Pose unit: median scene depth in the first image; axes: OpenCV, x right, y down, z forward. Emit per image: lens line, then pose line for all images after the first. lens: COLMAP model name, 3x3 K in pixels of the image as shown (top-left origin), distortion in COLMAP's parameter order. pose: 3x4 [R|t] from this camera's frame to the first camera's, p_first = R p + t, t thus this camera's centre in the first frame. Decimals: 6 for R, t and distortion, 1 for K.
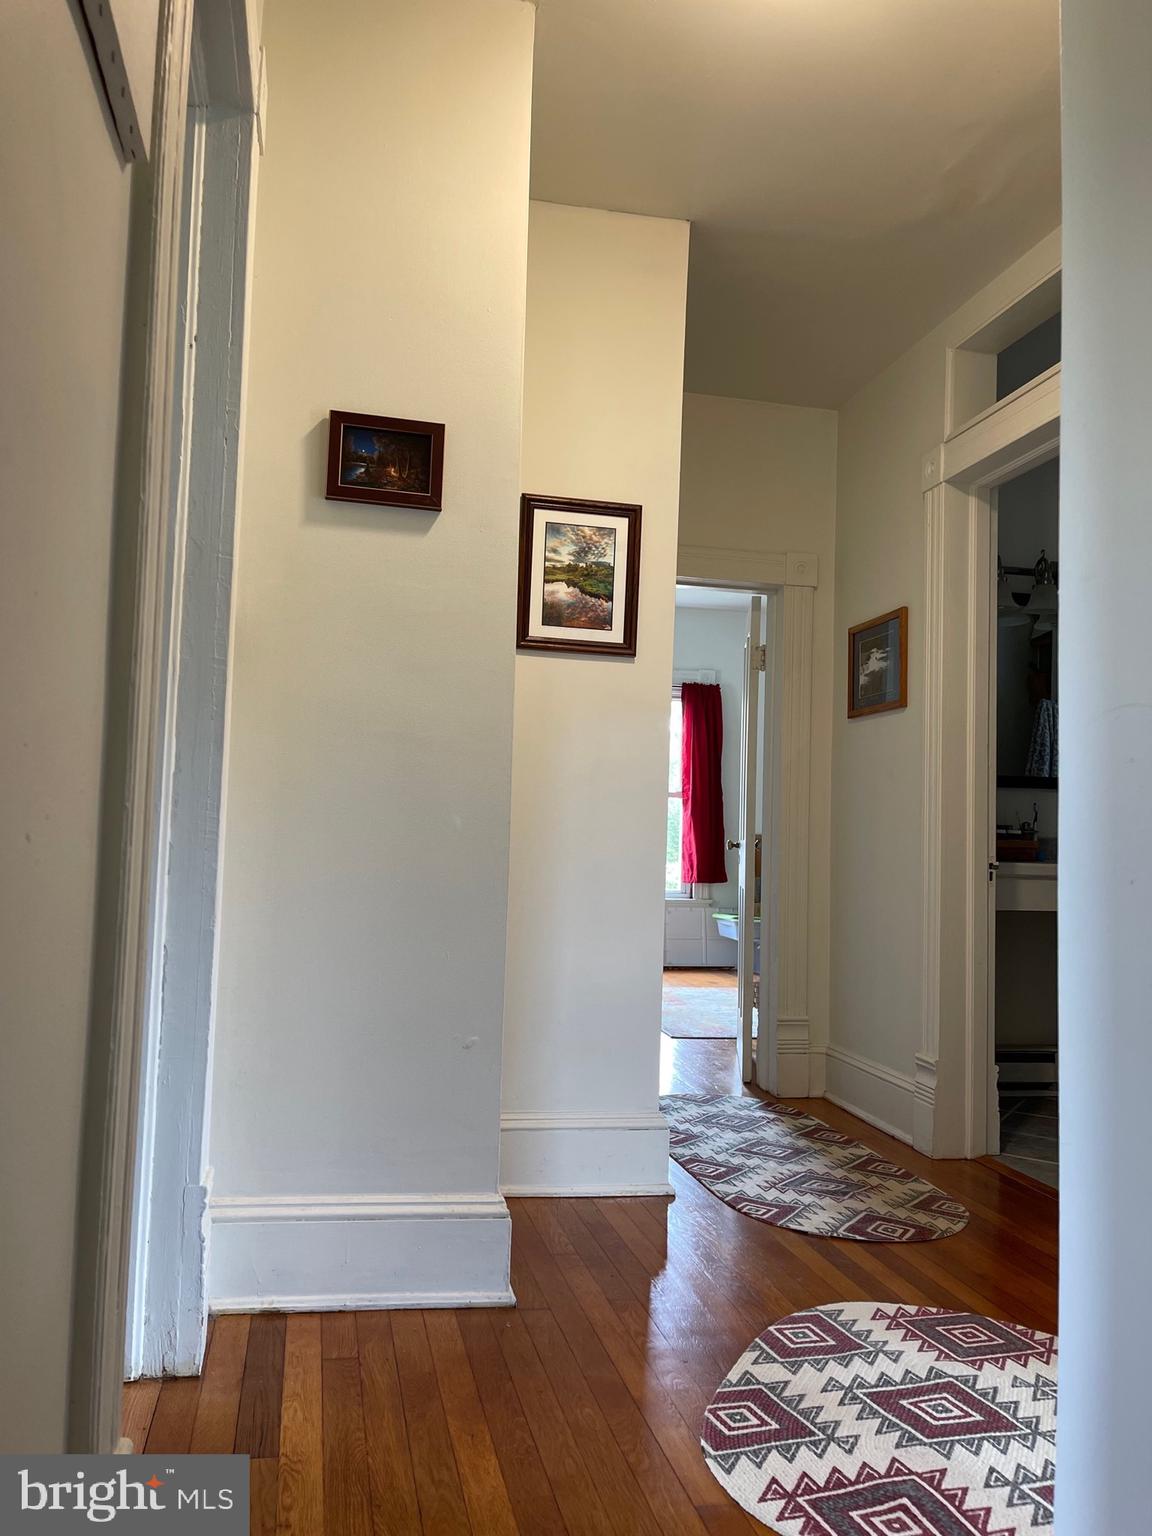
lens RADIAL K [[1151.4, 0, 571.7], [0, 1151.4, 780.5], [0, 0, 1]] dist [0.043404, -0.070223]
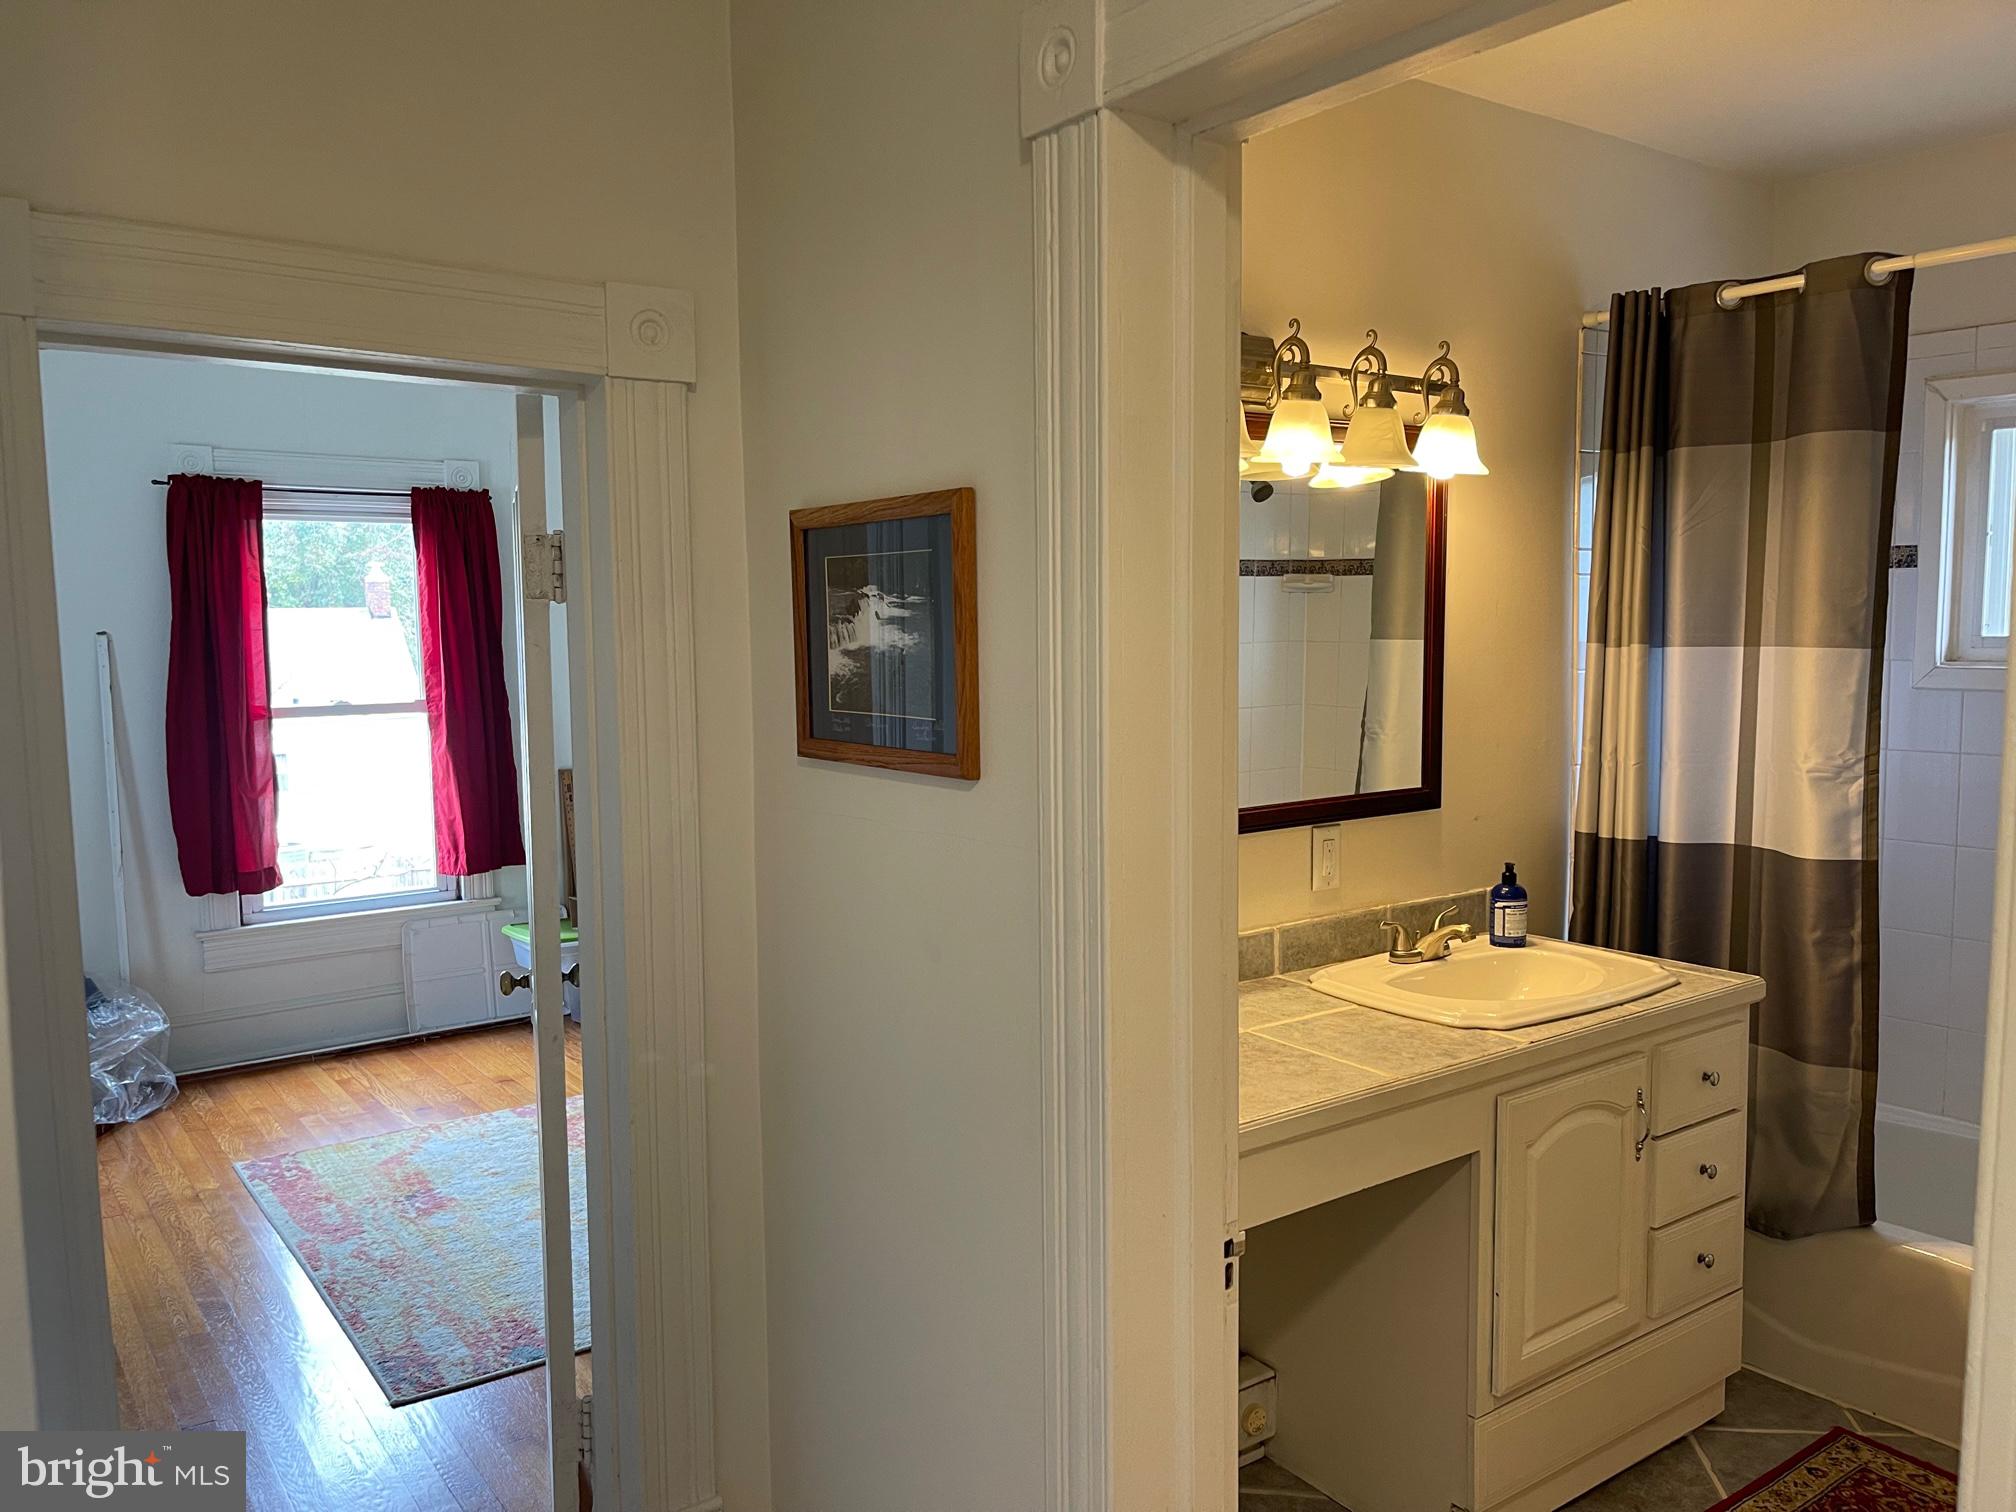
lens RADIAL K [[1511.2, 0, 995.1], [0, 1511.2, 764.2], [0, 0, 1]] dist [0.043404, -0.070223]
pose [[0.911832, -0.075996, 0.403469, 0.097780], [0.013540, 0.987751, 0.155451, -0.124394], [-0.410341, -0.136282, 0.901691, 0.521986]]
